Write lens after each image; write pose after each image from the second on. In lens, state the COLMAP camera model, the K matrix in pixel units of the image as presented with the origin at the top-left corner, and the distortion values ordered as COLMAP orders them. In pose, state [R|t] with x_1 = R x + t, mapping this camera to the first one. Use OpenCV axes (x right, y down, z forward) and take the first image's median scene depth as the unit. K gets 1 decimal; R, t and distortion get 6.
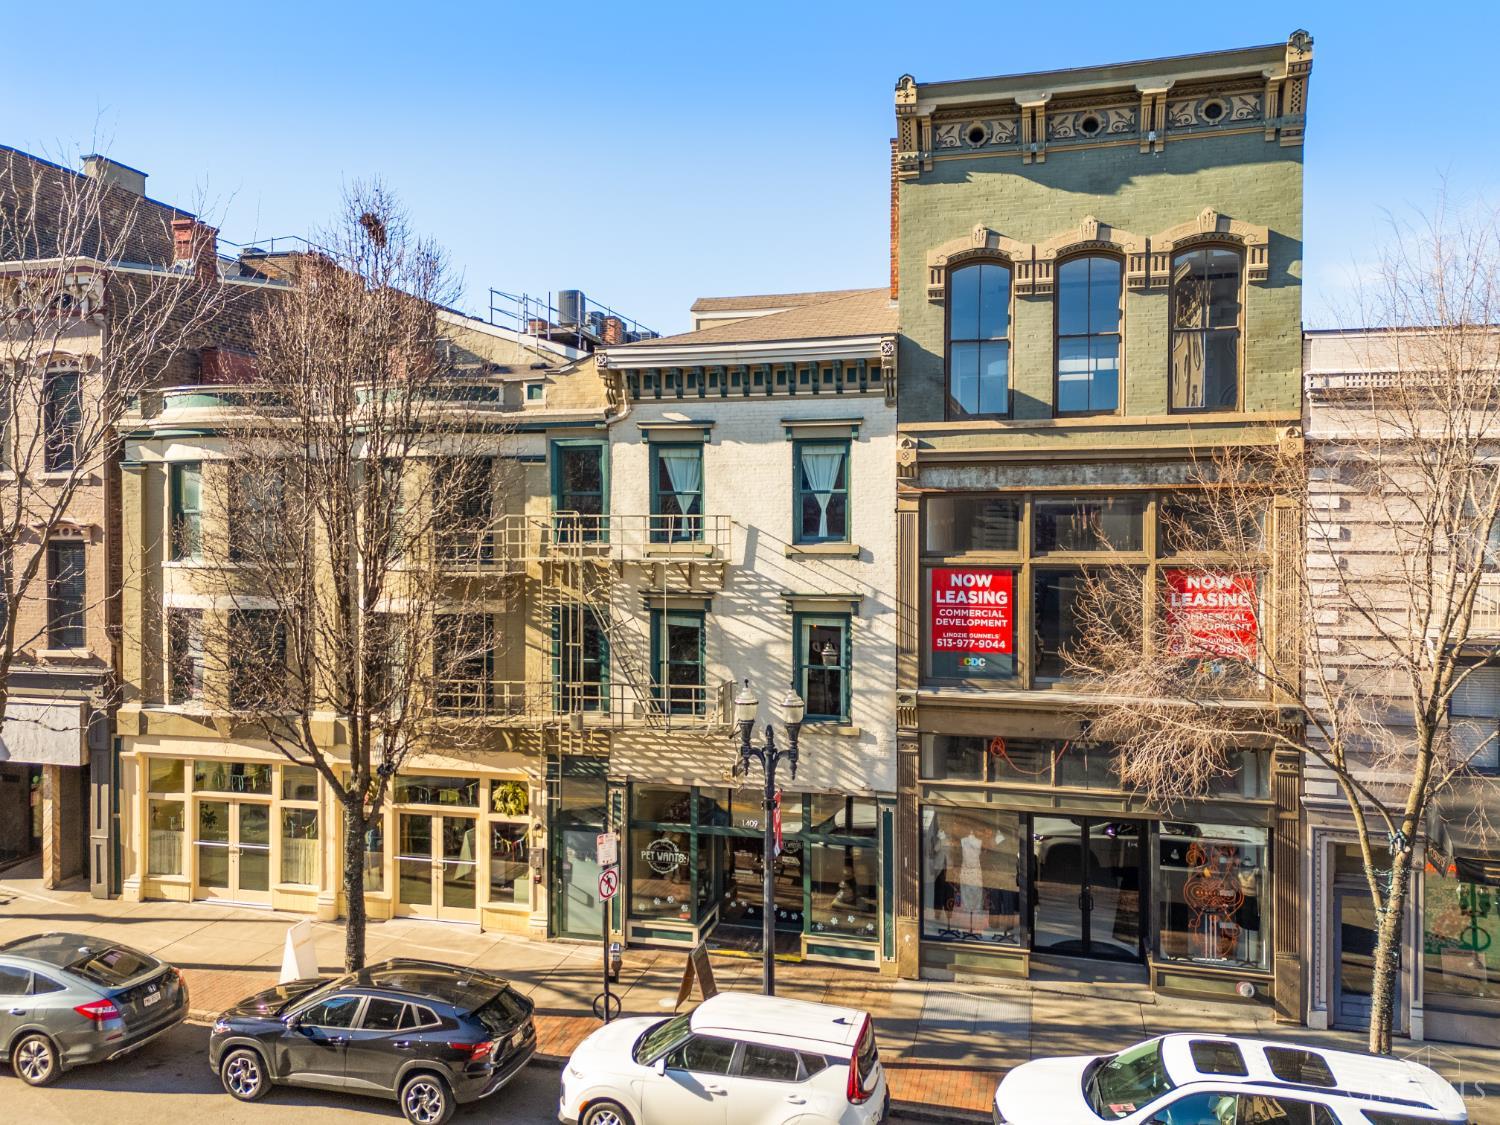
lens RADIAL K [[1085.2, 0, 748.6], [0, 1085.2, 546.7], [0, 0, 1]] dist [0.062615, -0.065147]
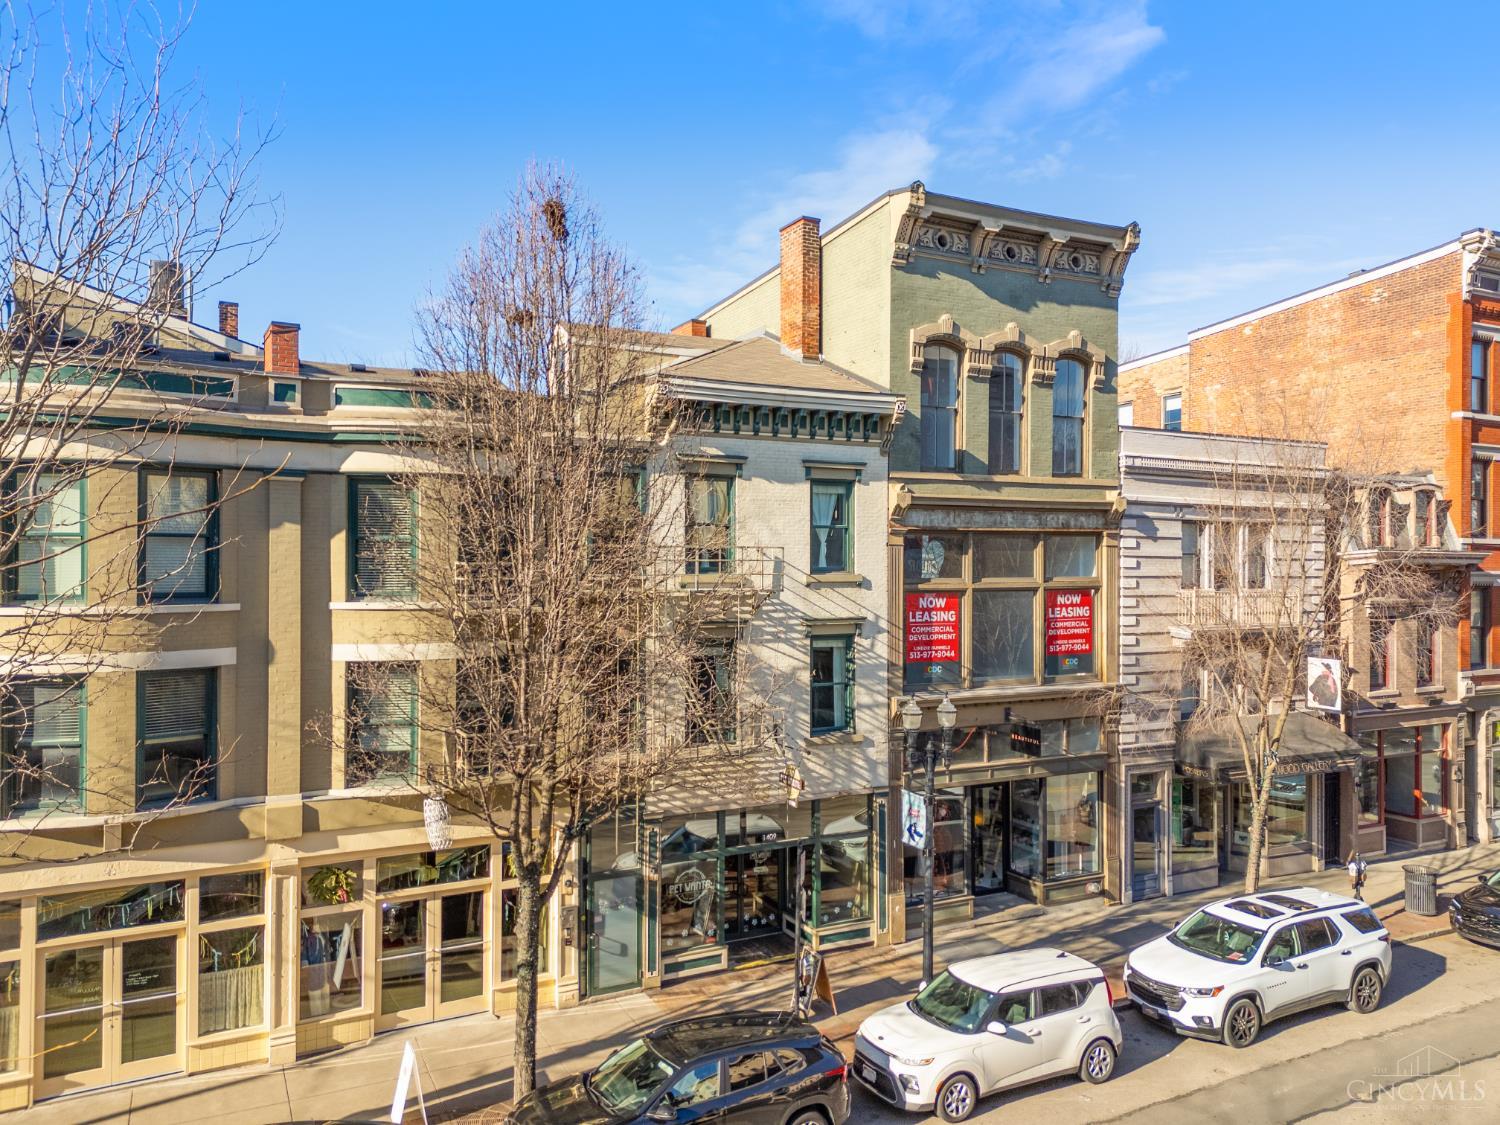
lens RADIAL K [[1096.7, 0, 750.0], [0, 1096.7, 562.5], [0, 0, 1]] dist [0.065127, -0.084225]
pose [[0.741020, -0.000804, 0.671482, -0.753274], [0.007997, 0.999939, -0.007627, -0.006150], [-0.671435, 0.011022, 0.740981, 0.219086]]
